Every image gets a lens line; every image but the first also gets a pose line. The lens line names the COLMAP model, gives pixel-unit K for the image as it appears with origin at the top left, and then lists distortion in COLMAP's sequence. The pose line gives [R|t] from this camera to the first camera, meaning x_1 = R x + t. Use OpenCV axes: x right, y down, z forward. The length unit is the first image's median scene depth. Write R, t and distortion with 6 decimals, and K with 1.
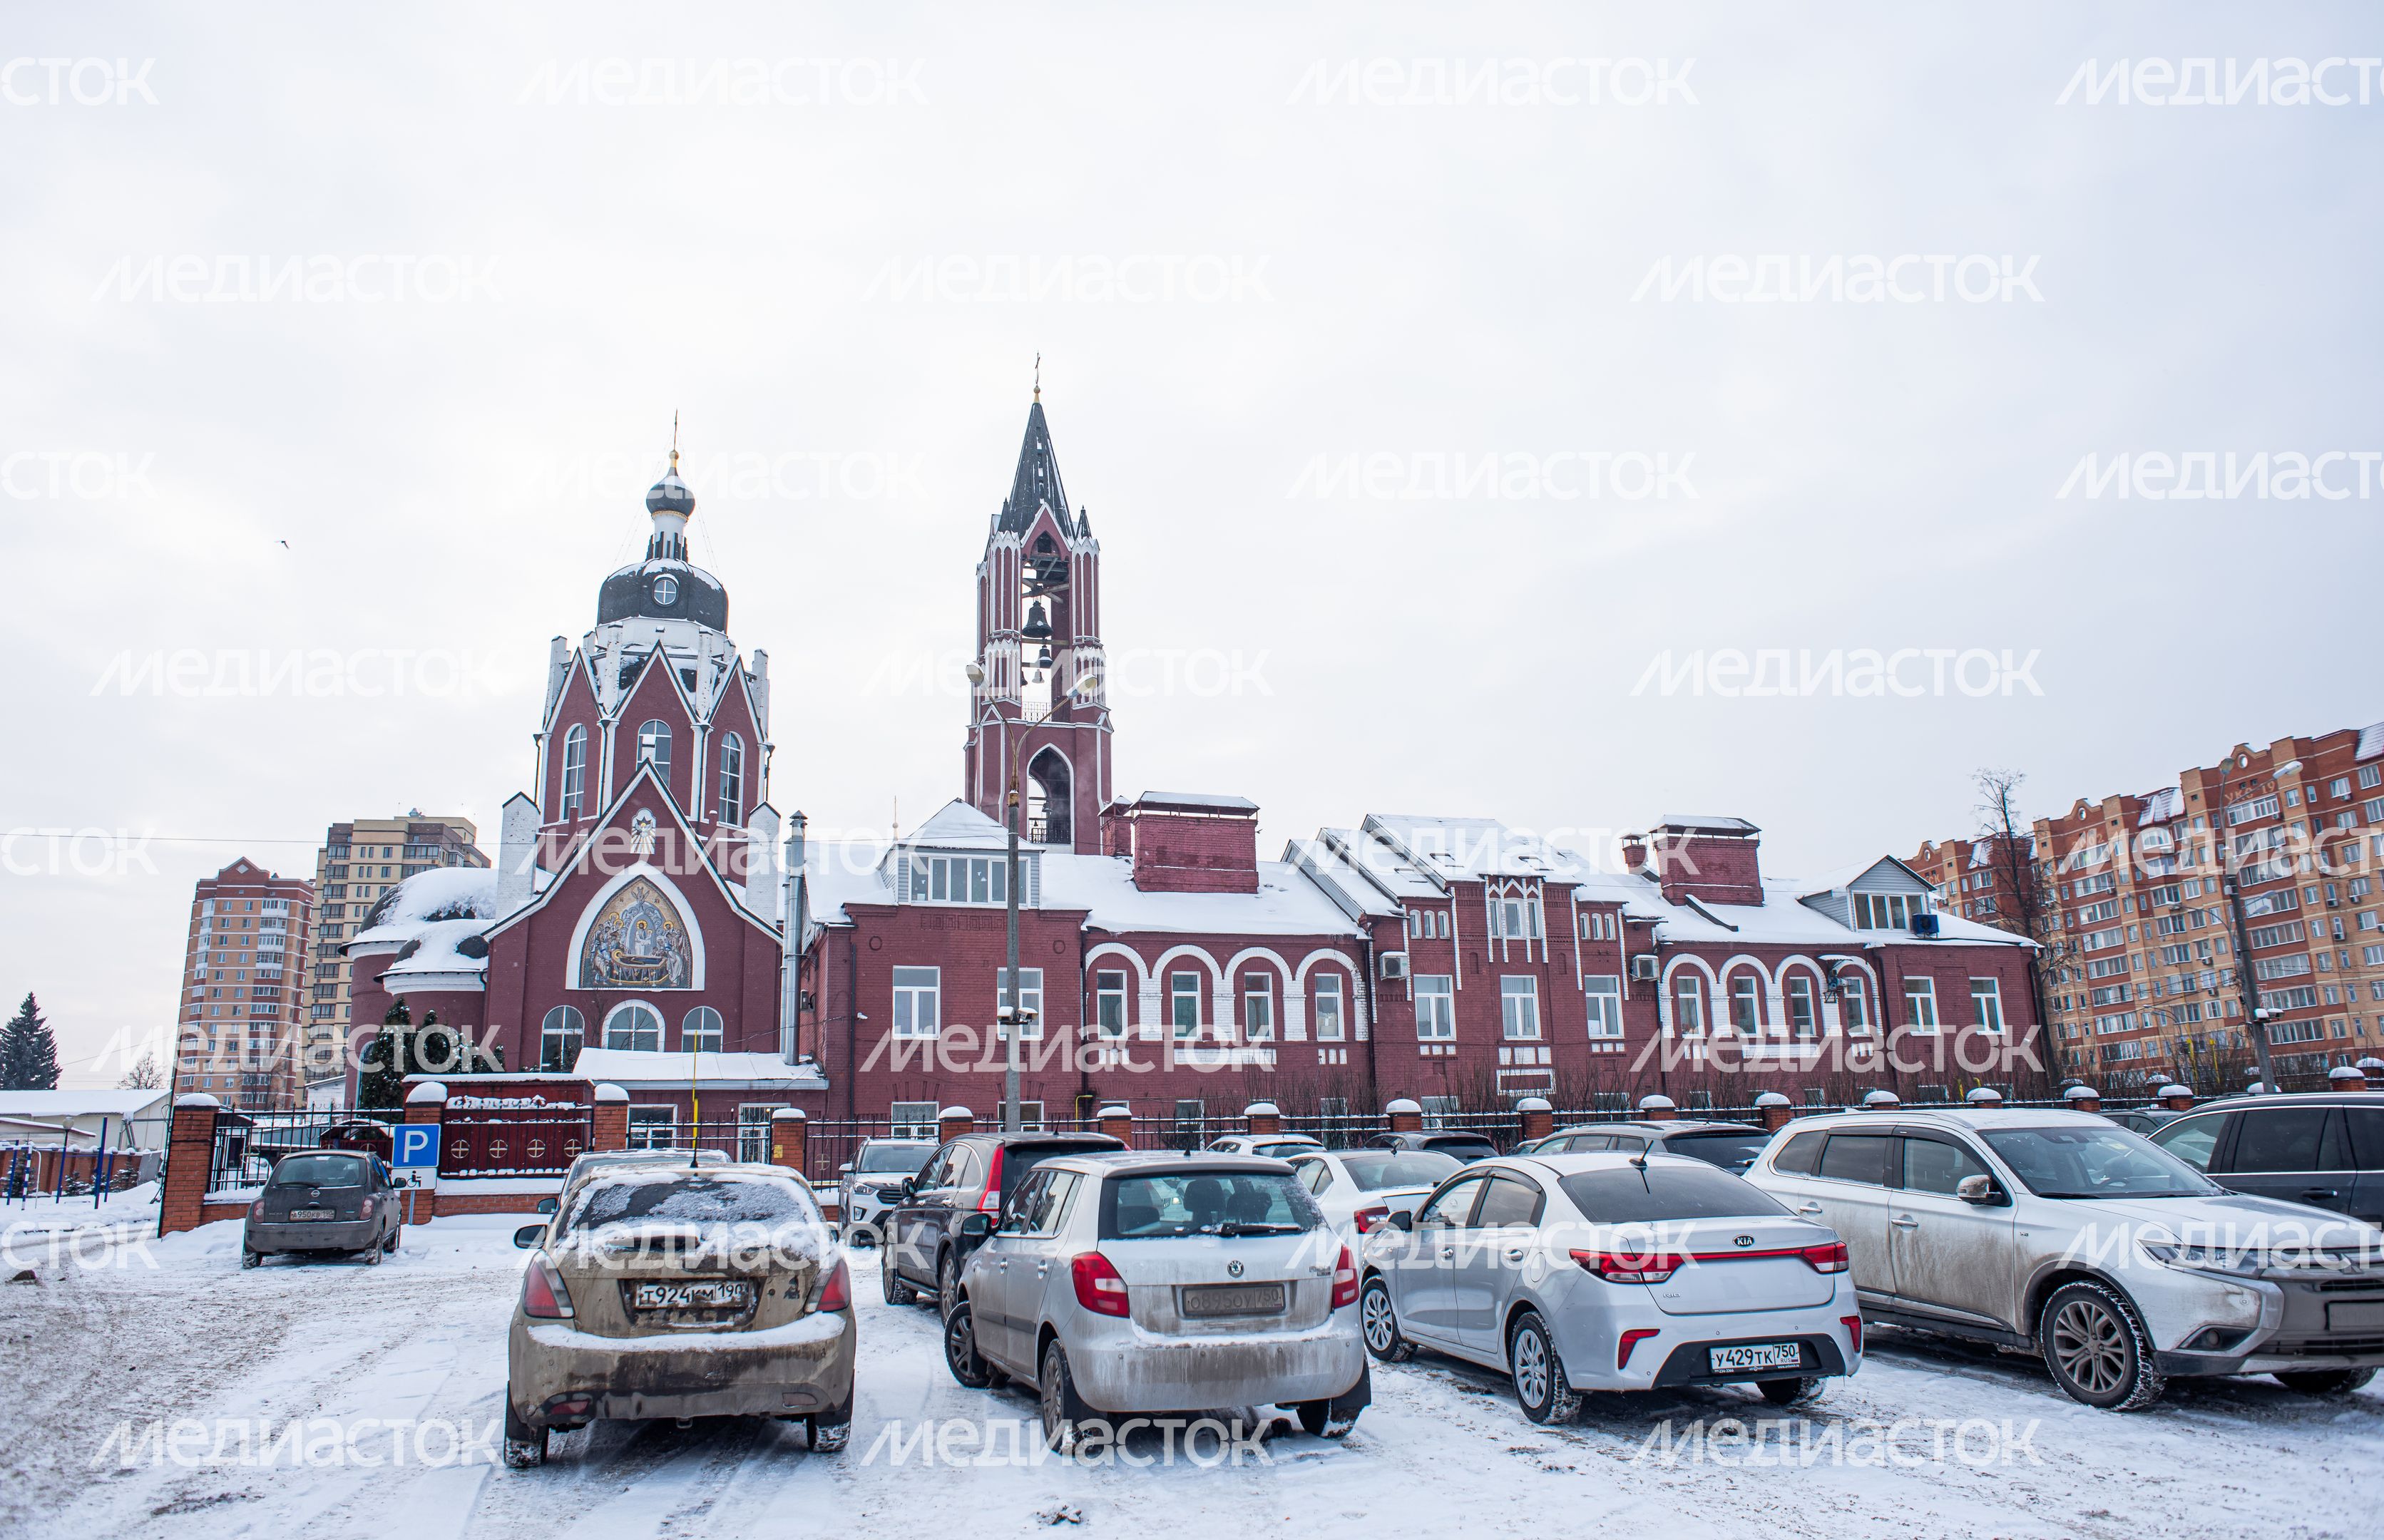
lens RADIAL K [[1676.7, 0, 1212.3], [0, 1676.7, 805.5], [0, 0, 1]] dist [-0.085873, 0.075814]
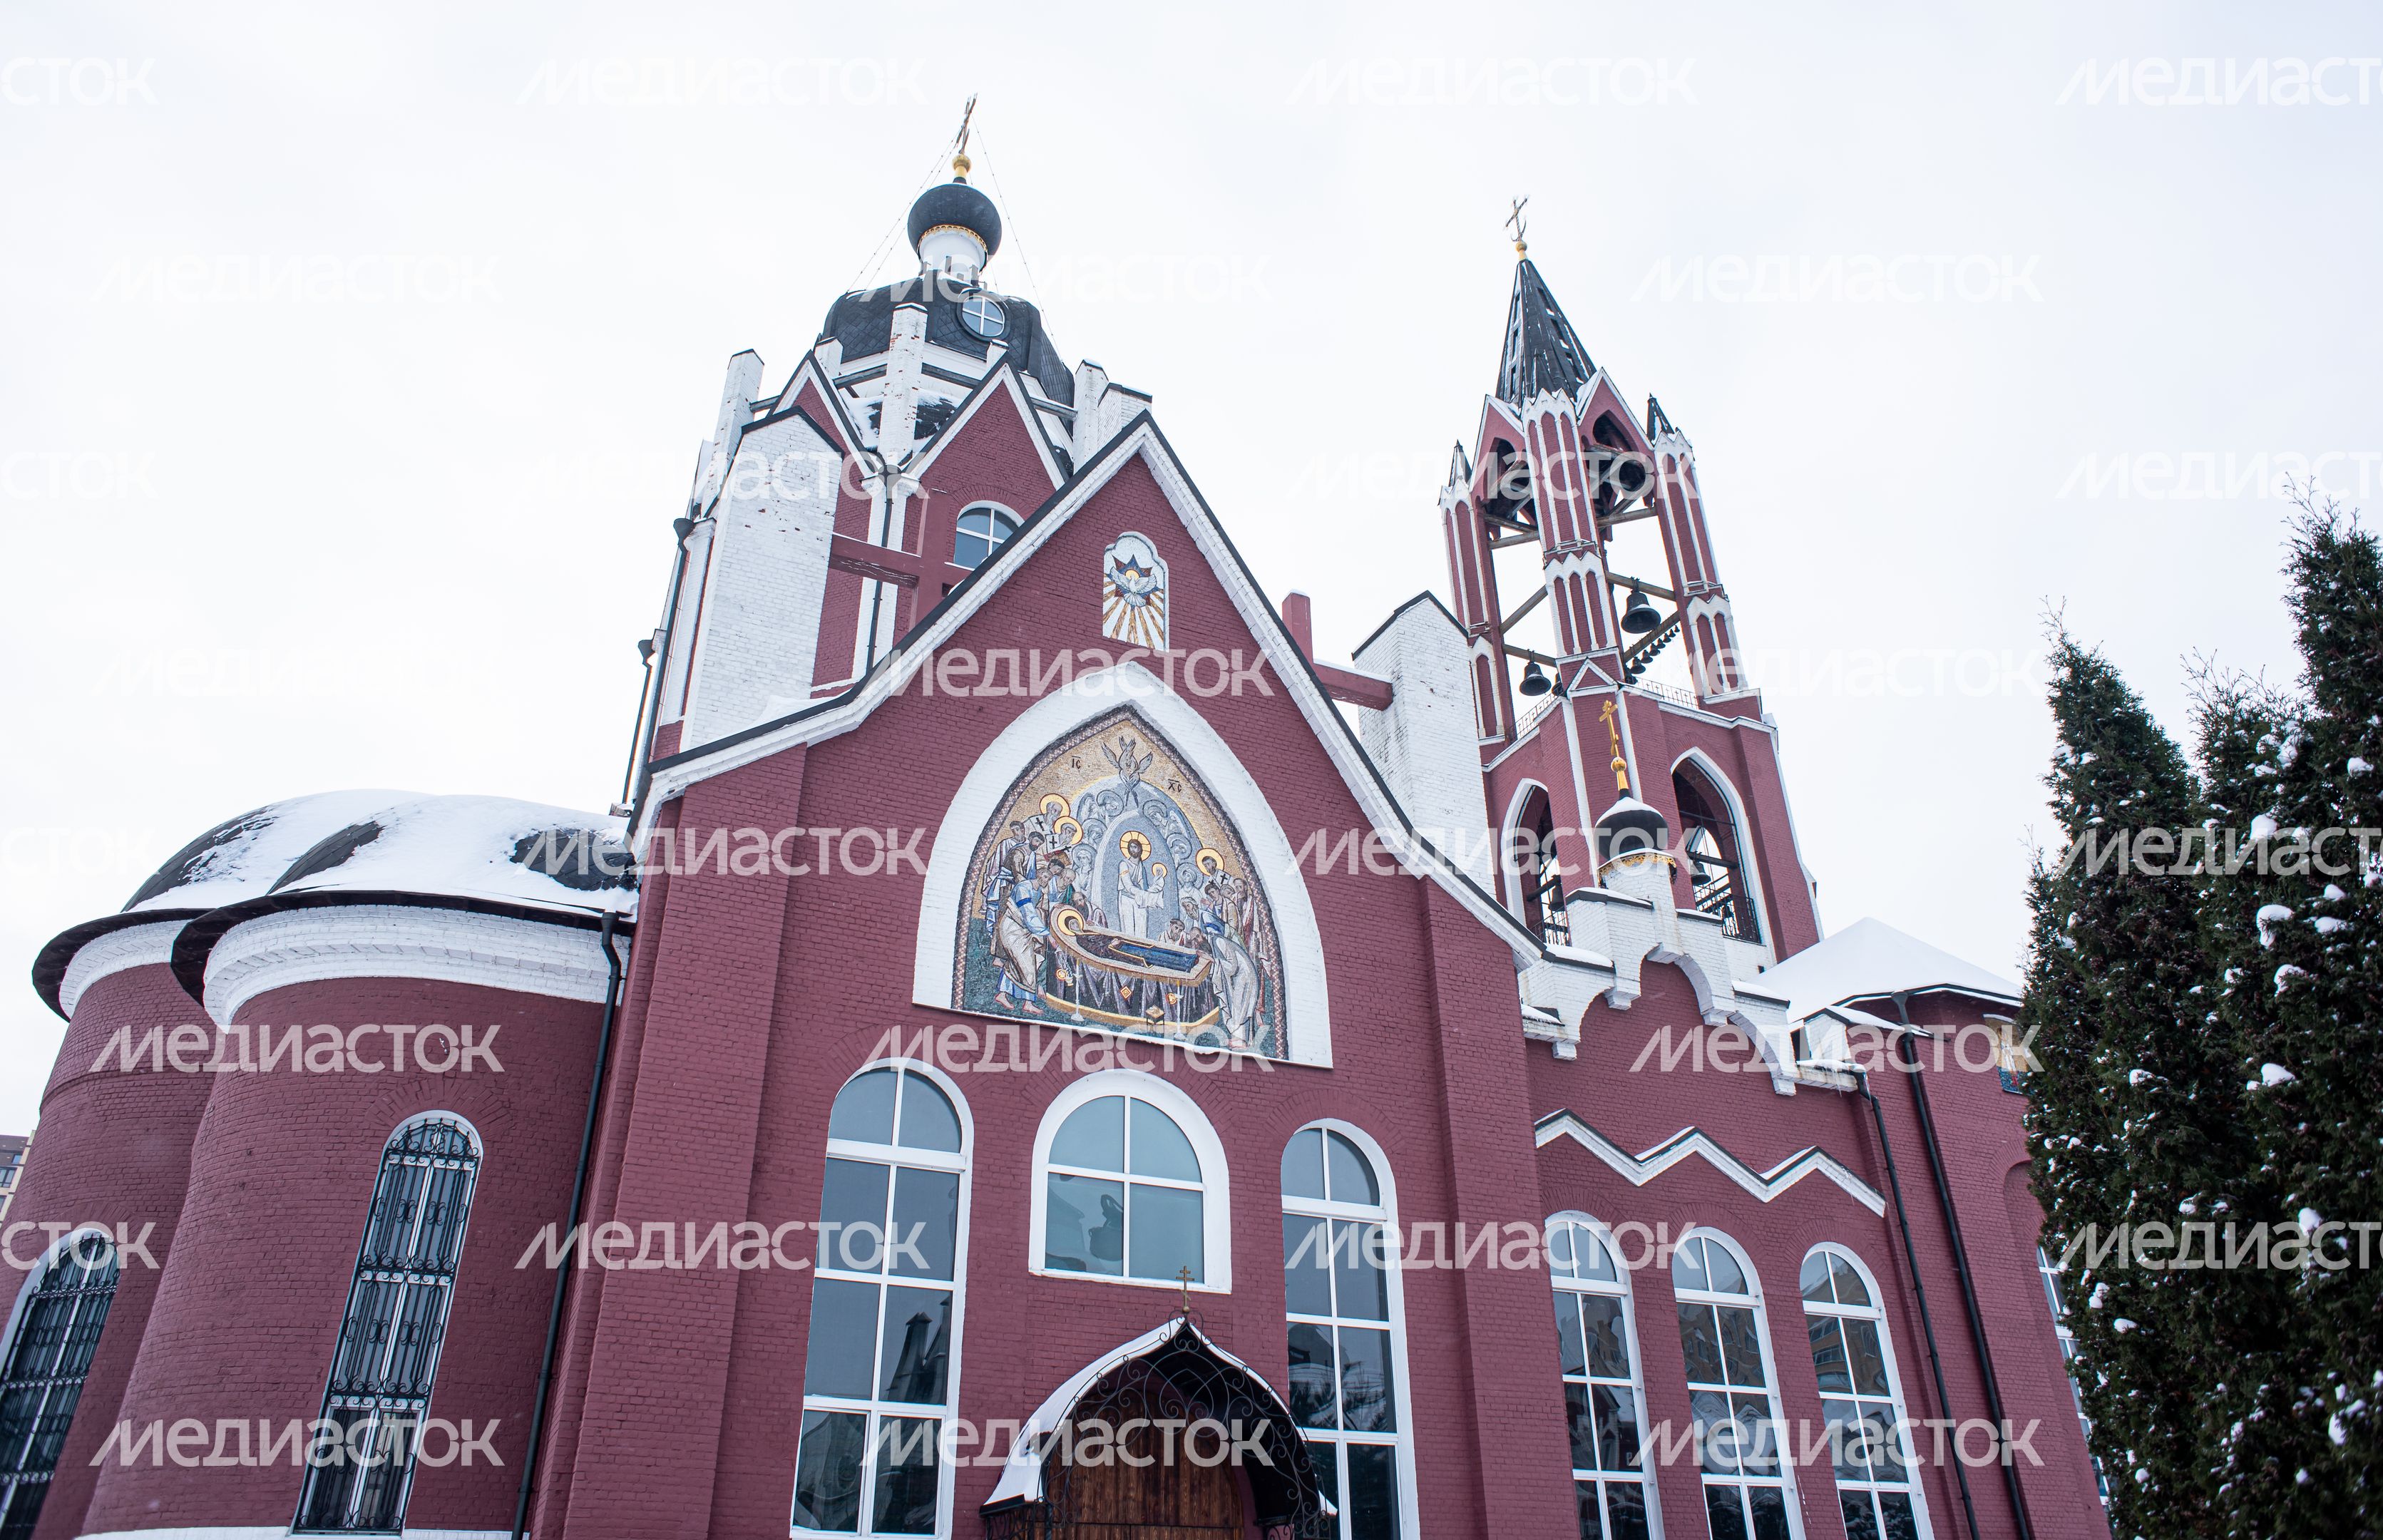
lens RADIAL K [[1641.8, 0, 1189.4], [0, 1641.8, 787.8], [0, 0, 1]] dist [-0.091085, 0.076529]
pose [[0.989969, 0.081205, 0.115618, -0.326029], [-0.043558, 0.953883, -0.297002, 0.134006], [-0.134404, 0.288987, 0.947851, 0.621941]]
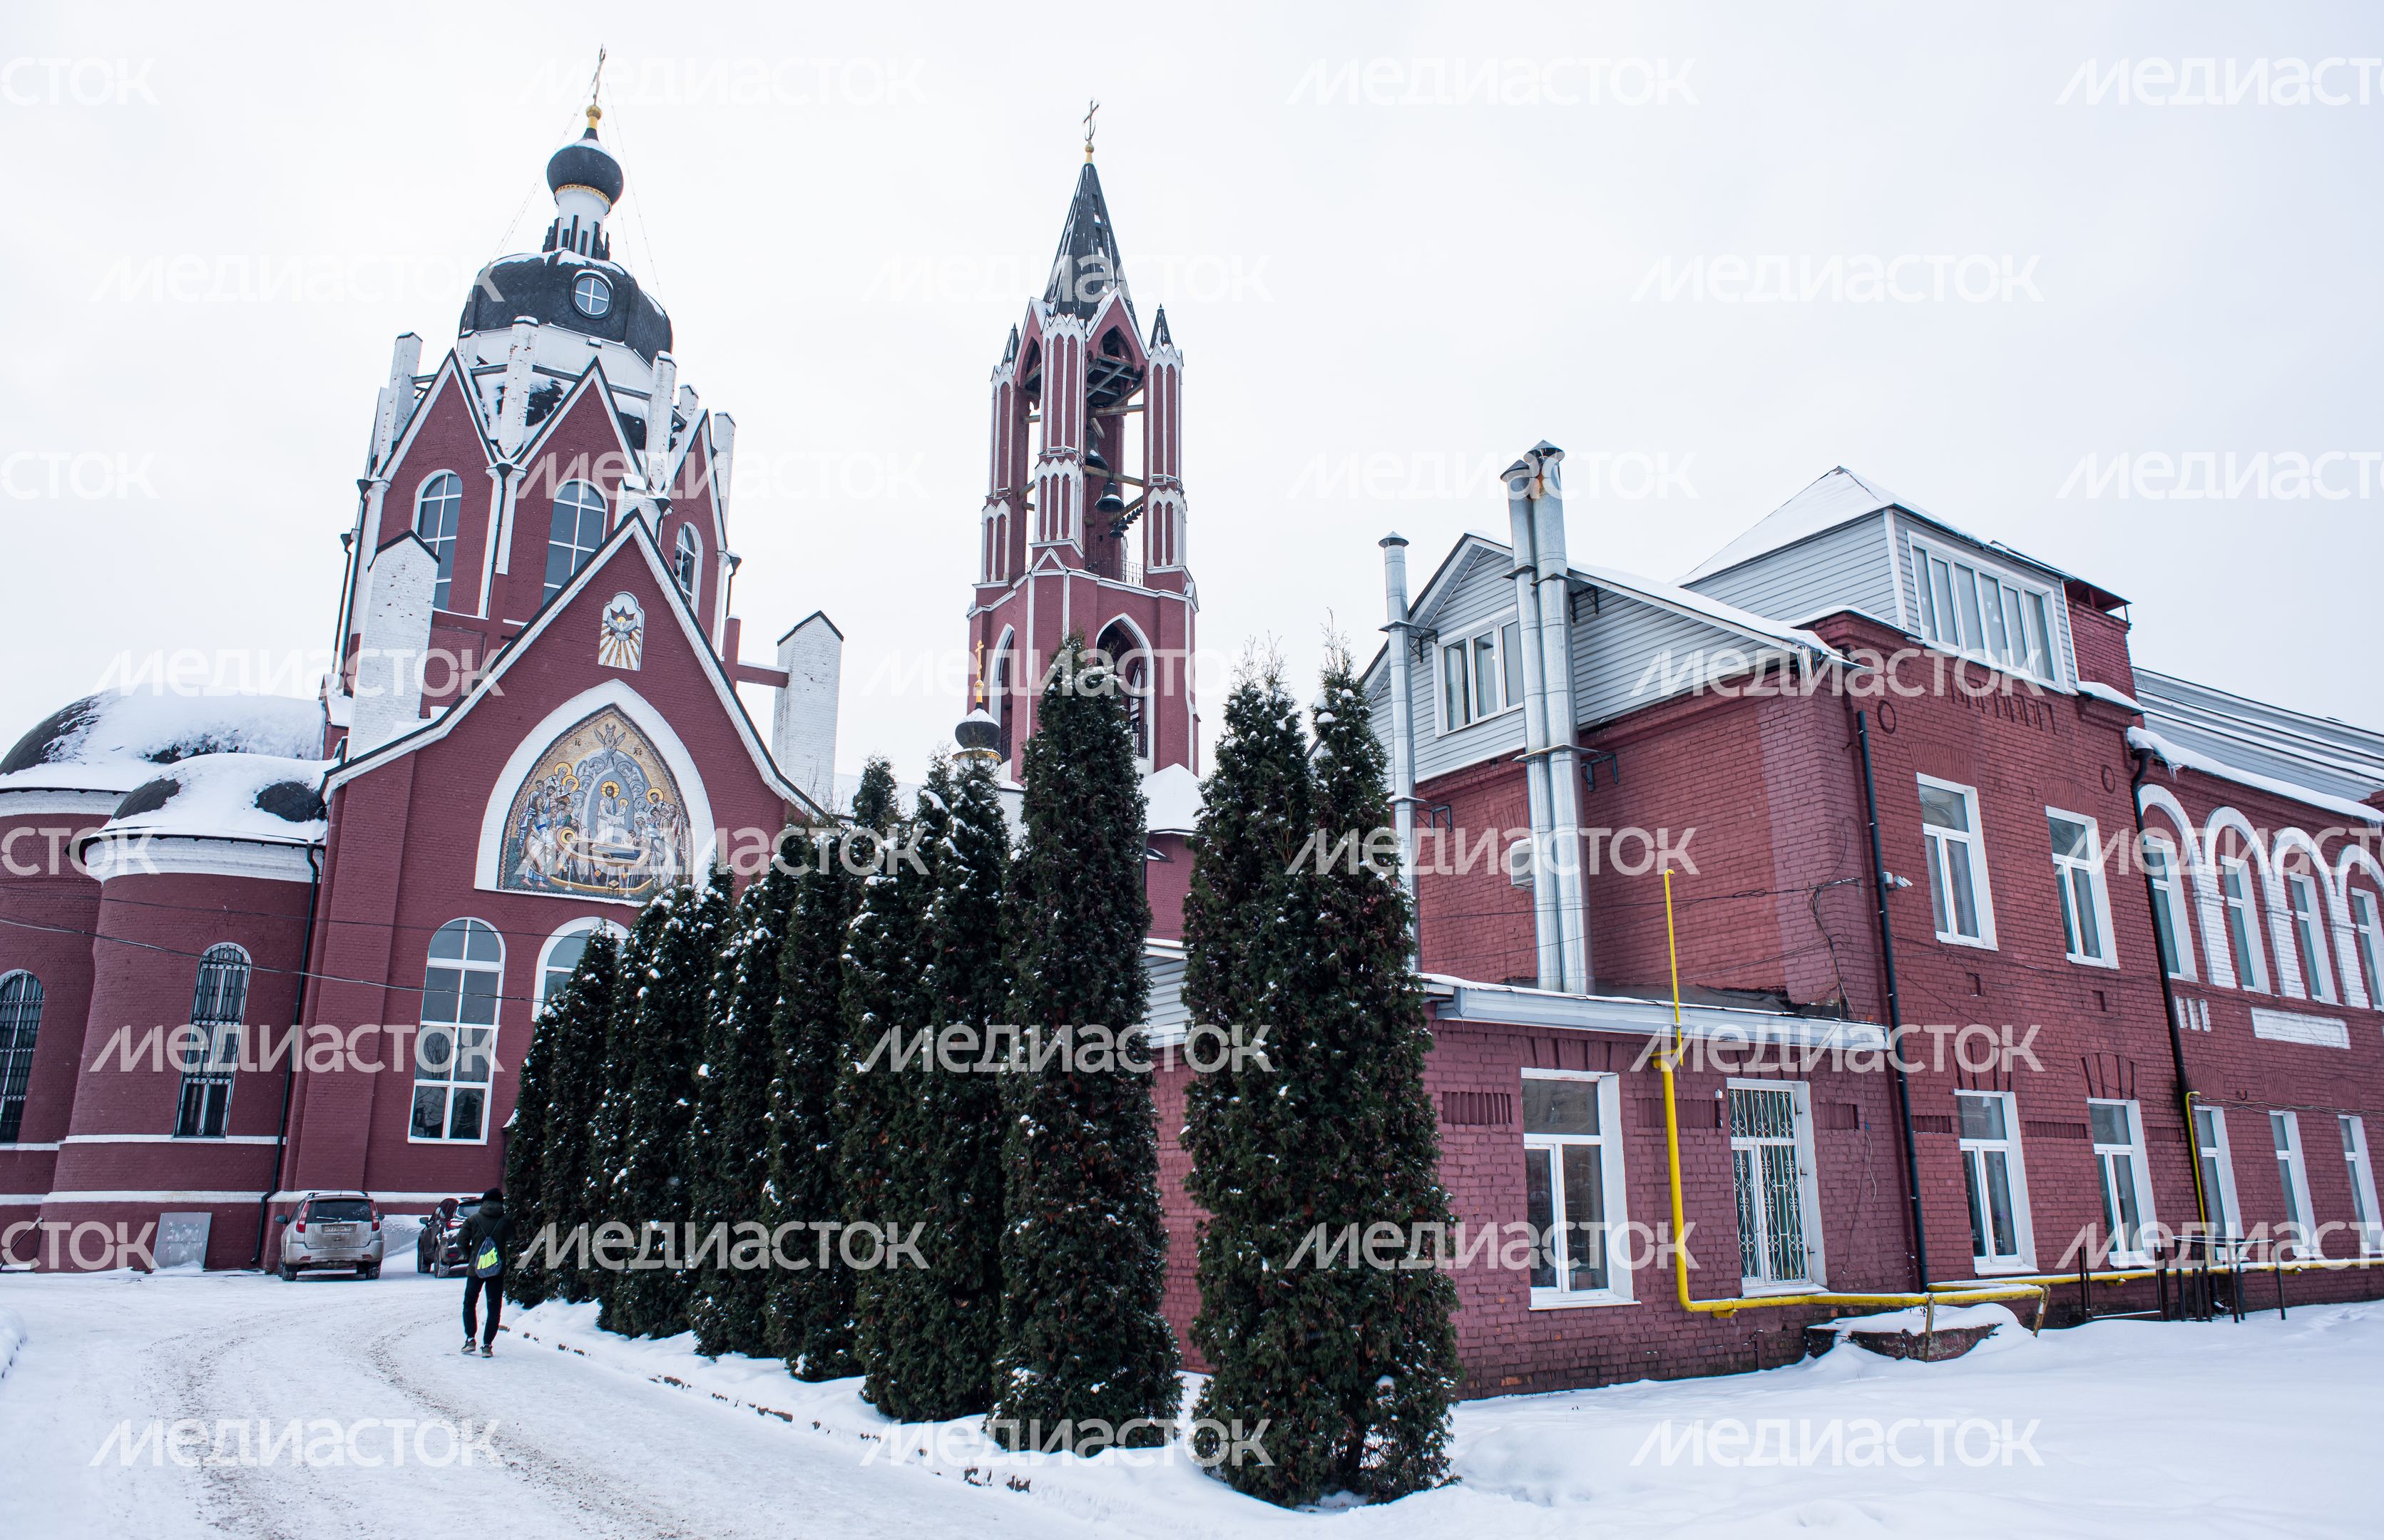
lens RADIAL K [[1676.7, 0, 1212.3], [0, 1676.7, 805.5], [0, 0, 1]] dist [-0.085873, 0.075814]
pose [[0.961845, 0.087626, 0.259183, -0.257209], [-0.079893, 0.995991, -0.040240, 0.073918], [-0.261670, 0.017998, 0.964990, 0.347168]]
